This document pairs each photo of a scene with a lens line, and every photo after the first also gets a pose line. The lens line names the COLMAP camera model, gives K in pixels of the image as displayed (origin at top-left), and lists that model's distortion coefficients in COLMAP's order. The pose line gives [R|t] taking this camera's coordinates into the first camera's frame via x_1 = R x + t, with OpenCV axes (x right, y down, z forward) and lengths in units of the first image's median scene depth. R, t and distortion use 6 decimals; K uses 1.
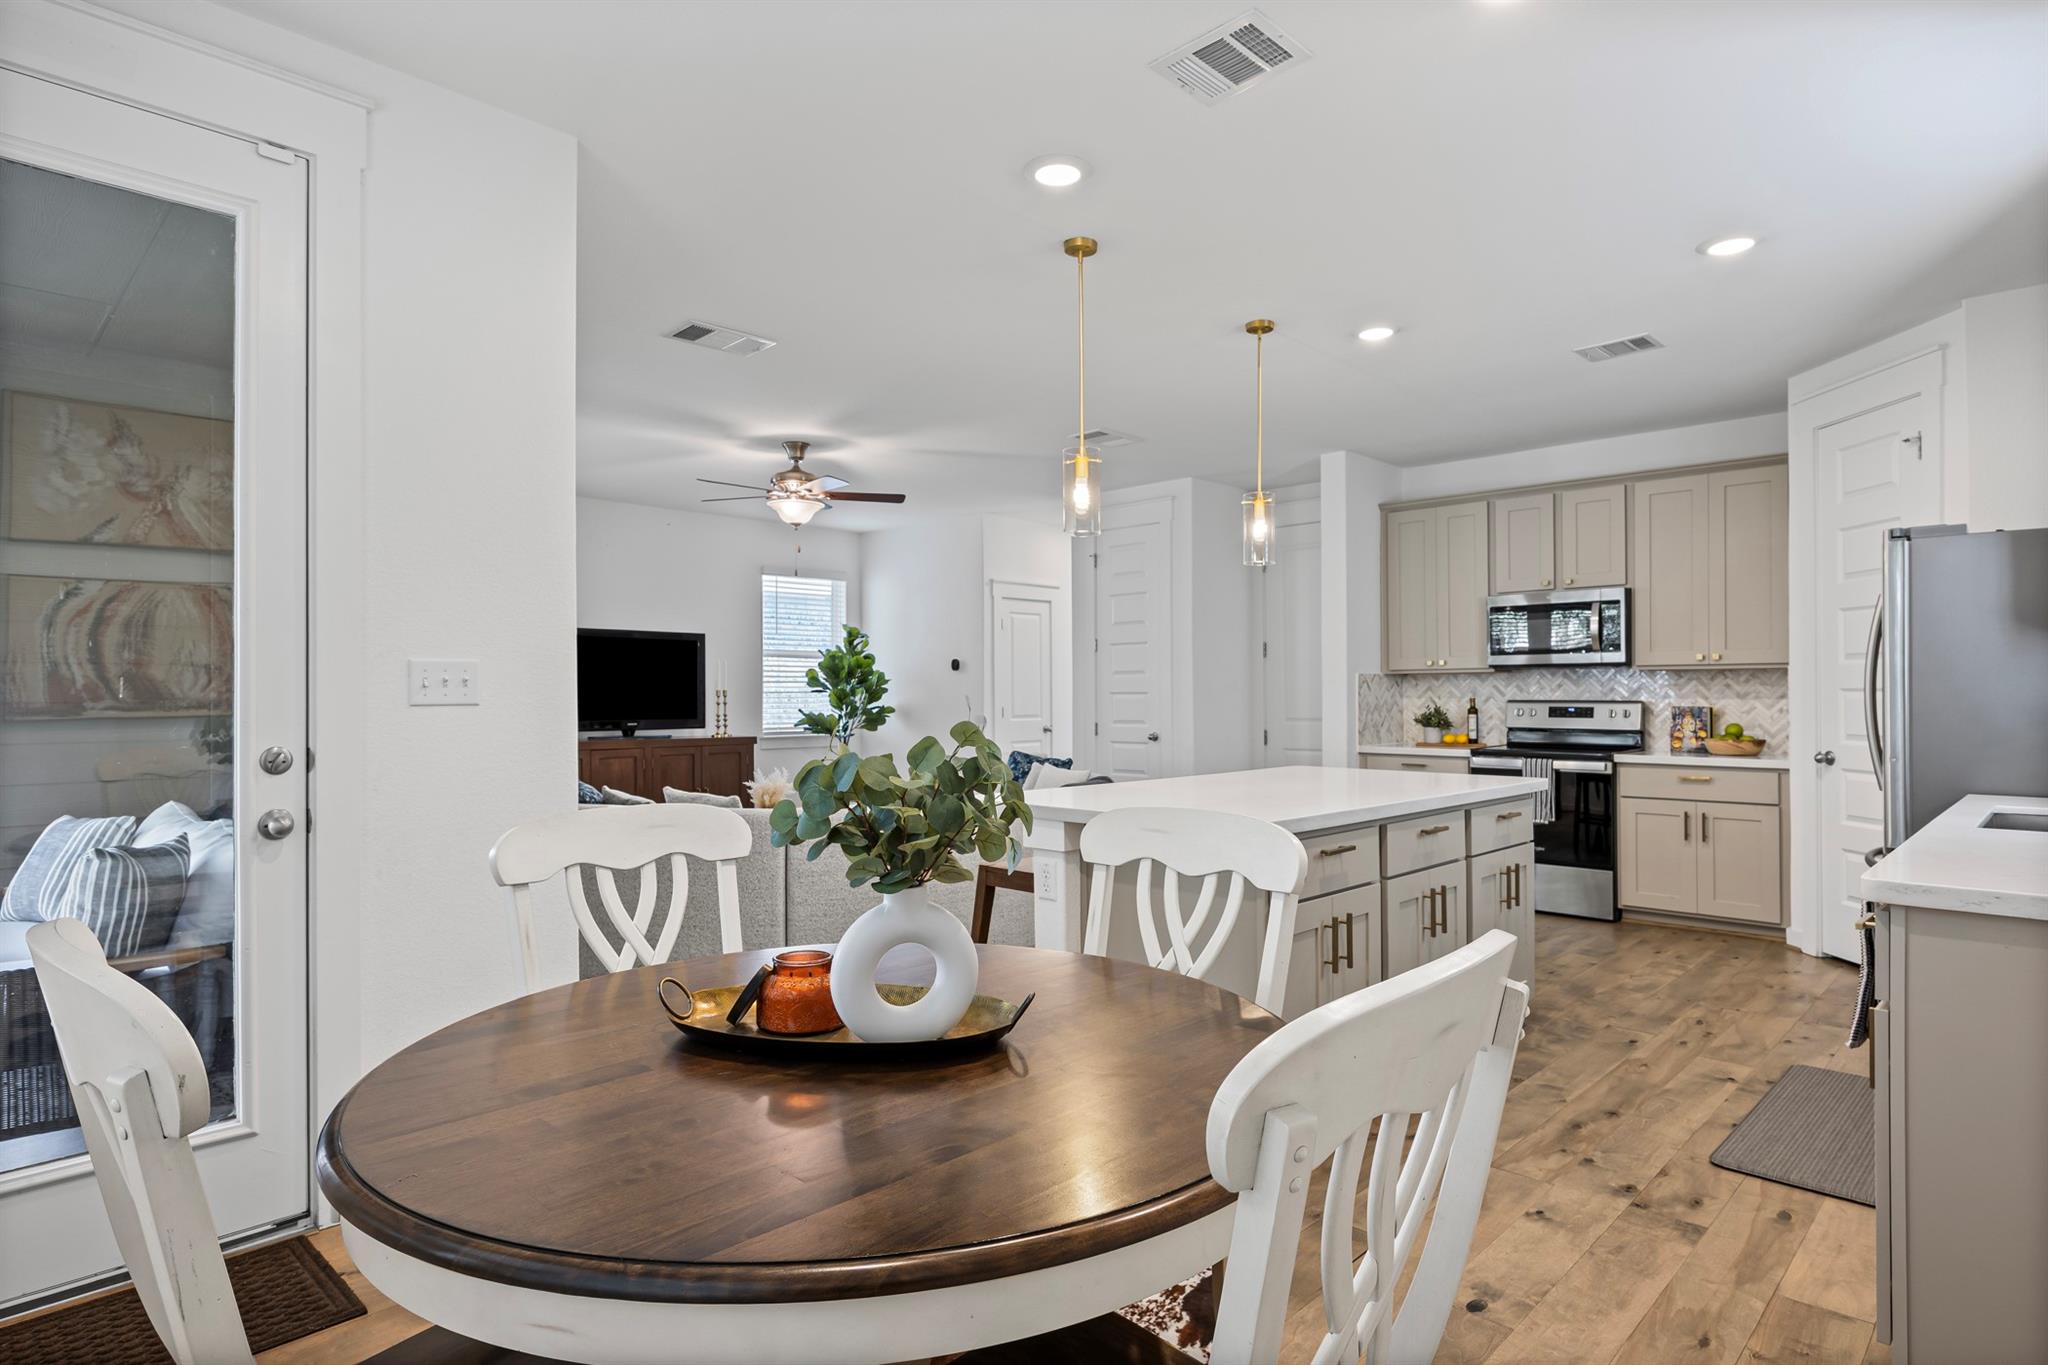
lens RADIAL K [[1111.4, 0, 1018.8], [0, 1111.4, 684.5], [0, 0, 1]] dist [0.002137, -0.000915]
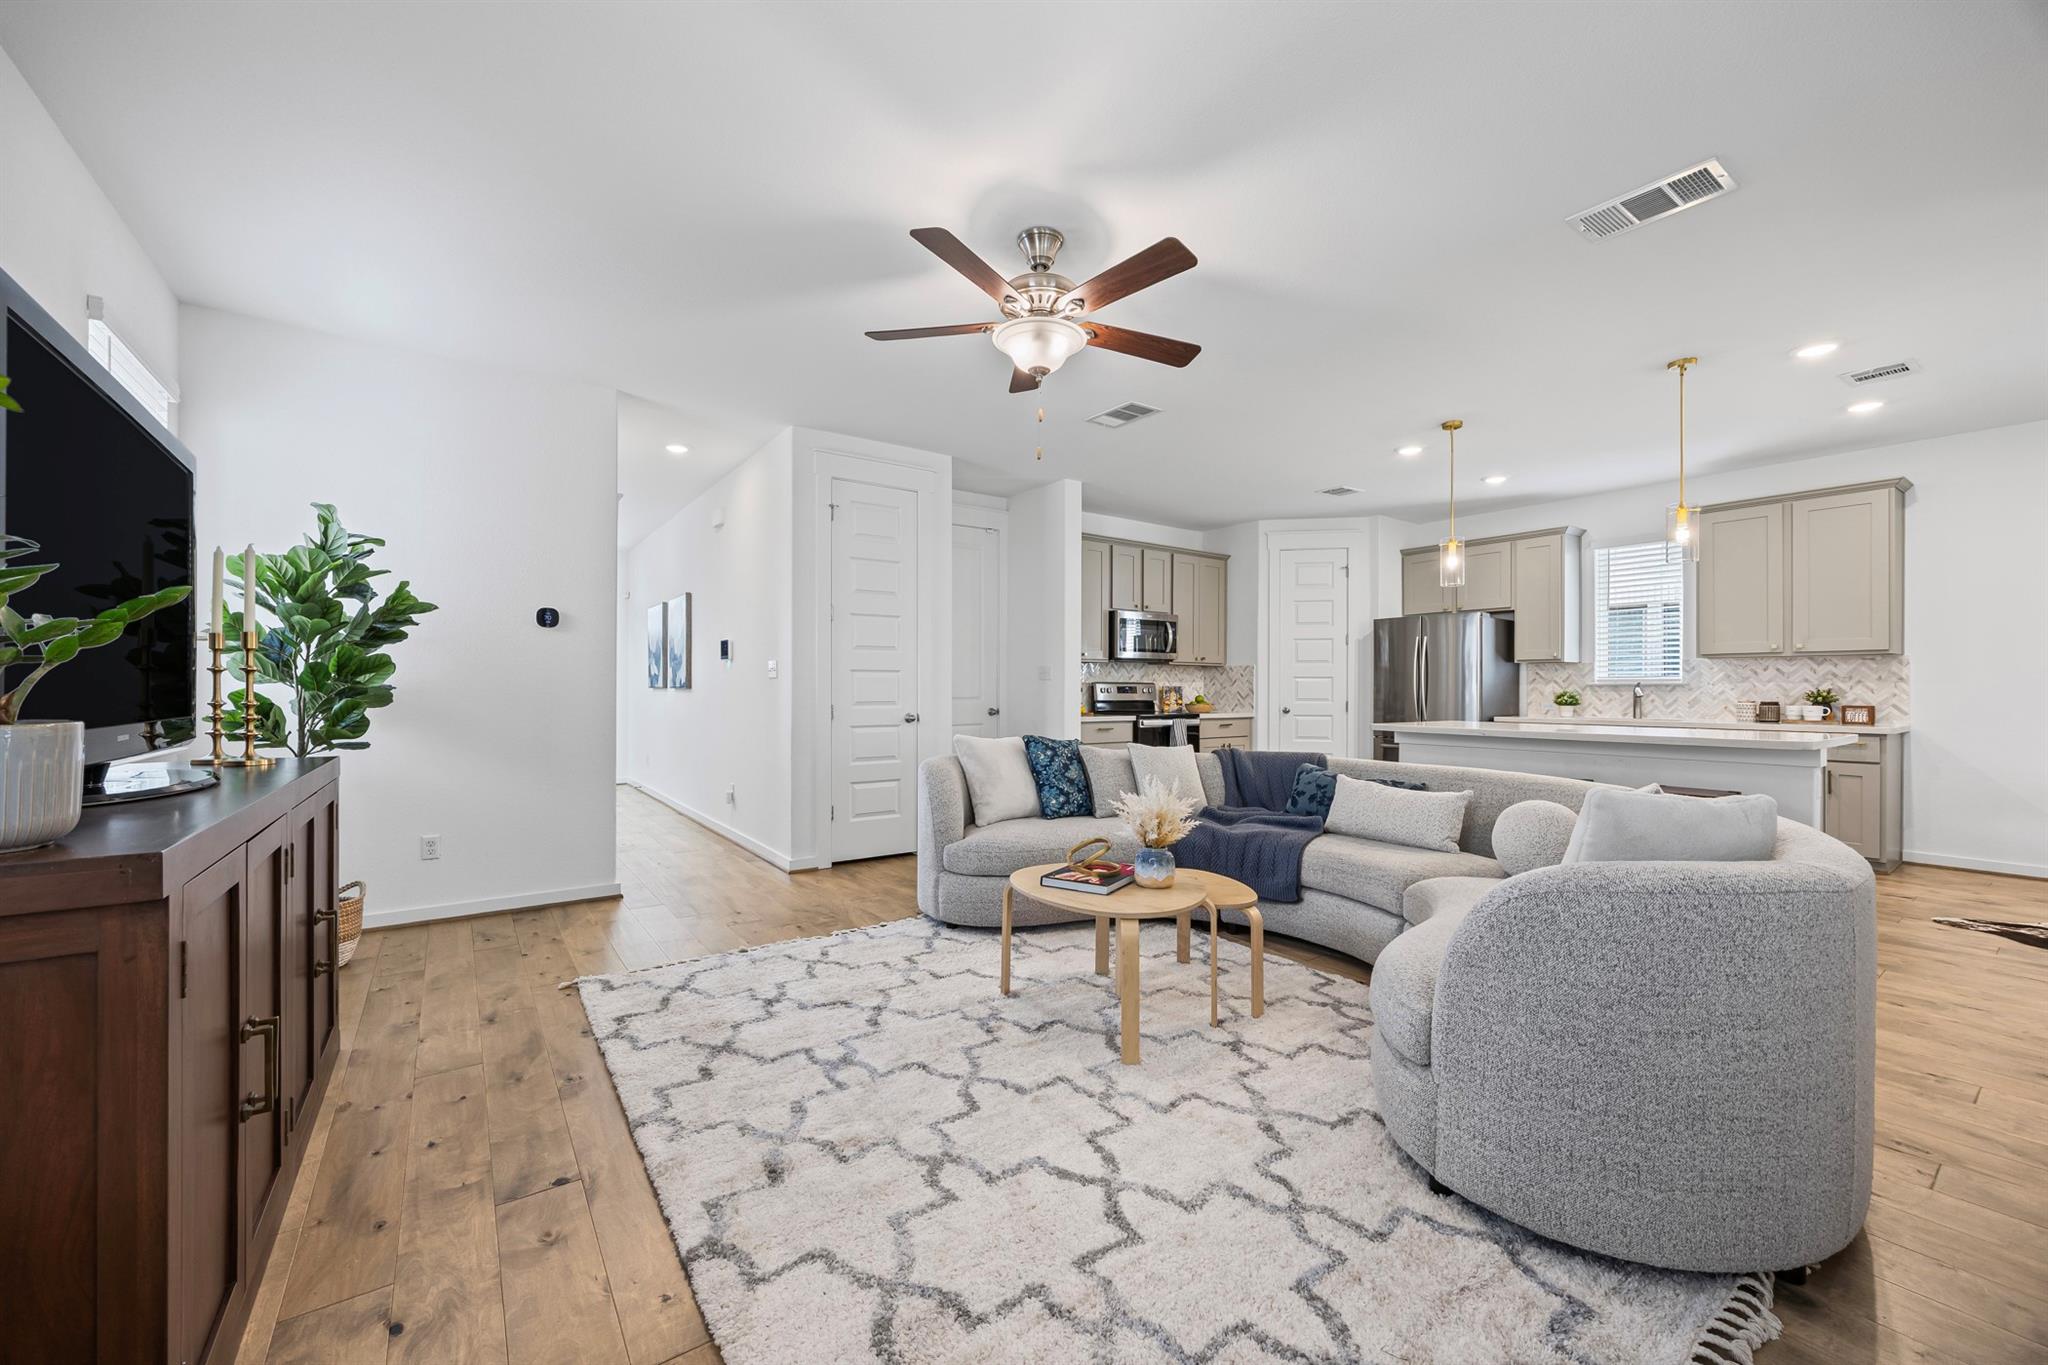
lens RADIAL K [[797.0, 0, 1038.8], [0, 797.0, 688.2], [0, 0, 1]] dist [0.006416, -0.003343]
pose [[0.162199, 0.002168, 0.986756, -0.675595], [-0.013134, 0.999914, -0.000038, 0.026141], [-0.986671, -0.012954, 0.162214, 1.009207]]
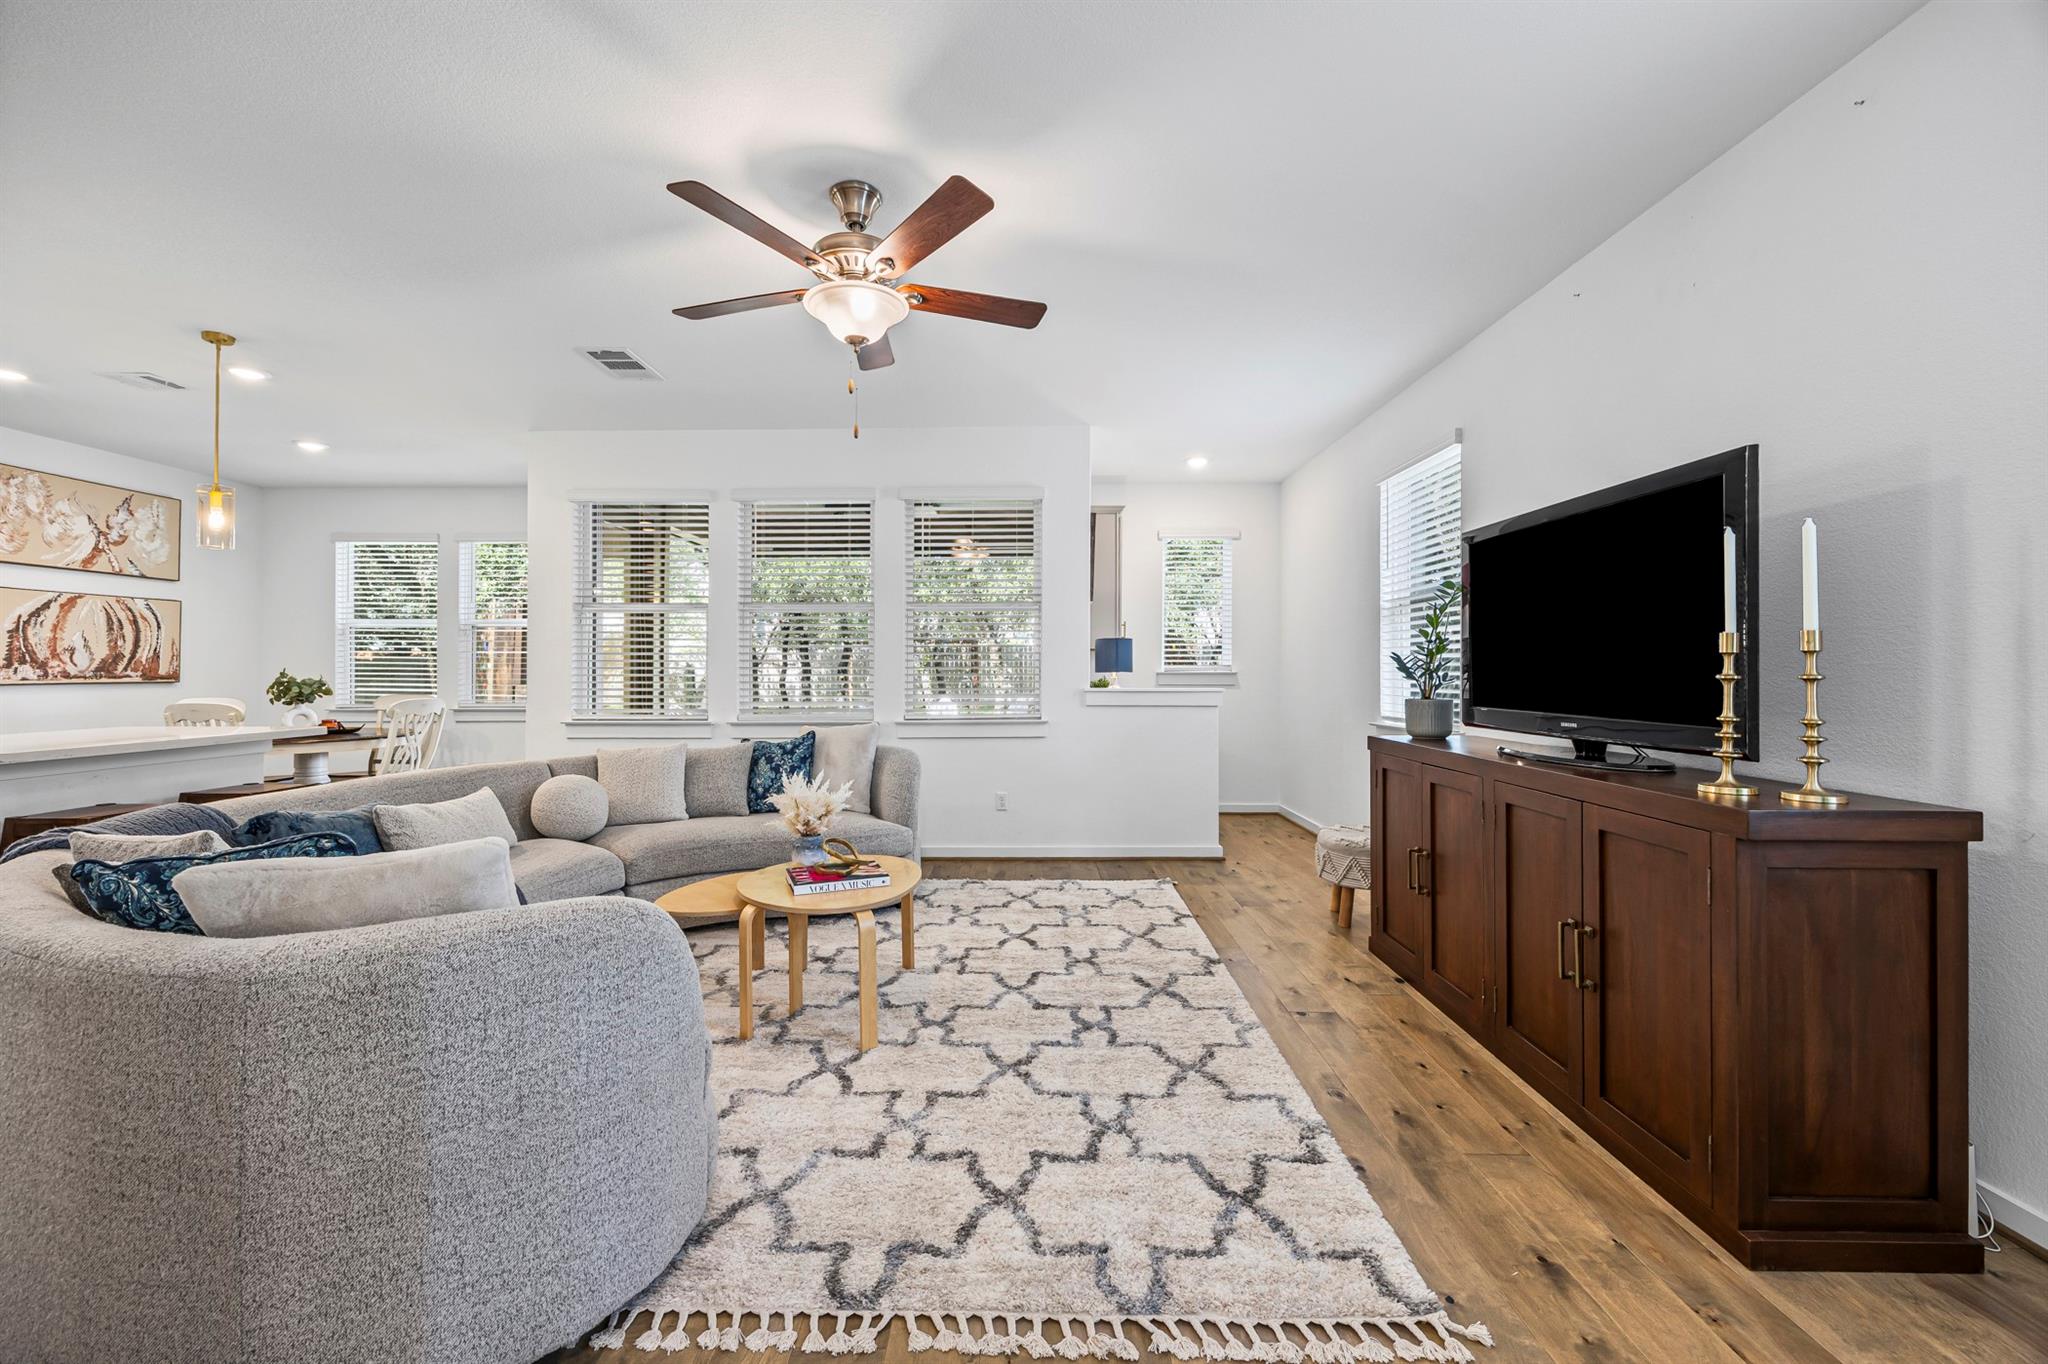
lens RADIAL K [[797.0, 0, 1015.1], [0, 797.0, 664.5], [0, 0, 1]] dist [0.006416, -0.003343]
pose [[-0.731246, -0.003575, -0.682104, 0.010129], [0.009635, 0.999832, -0.015569, 0.021005], [0.682046, -0.017956, -0.731089, 1.449786]]
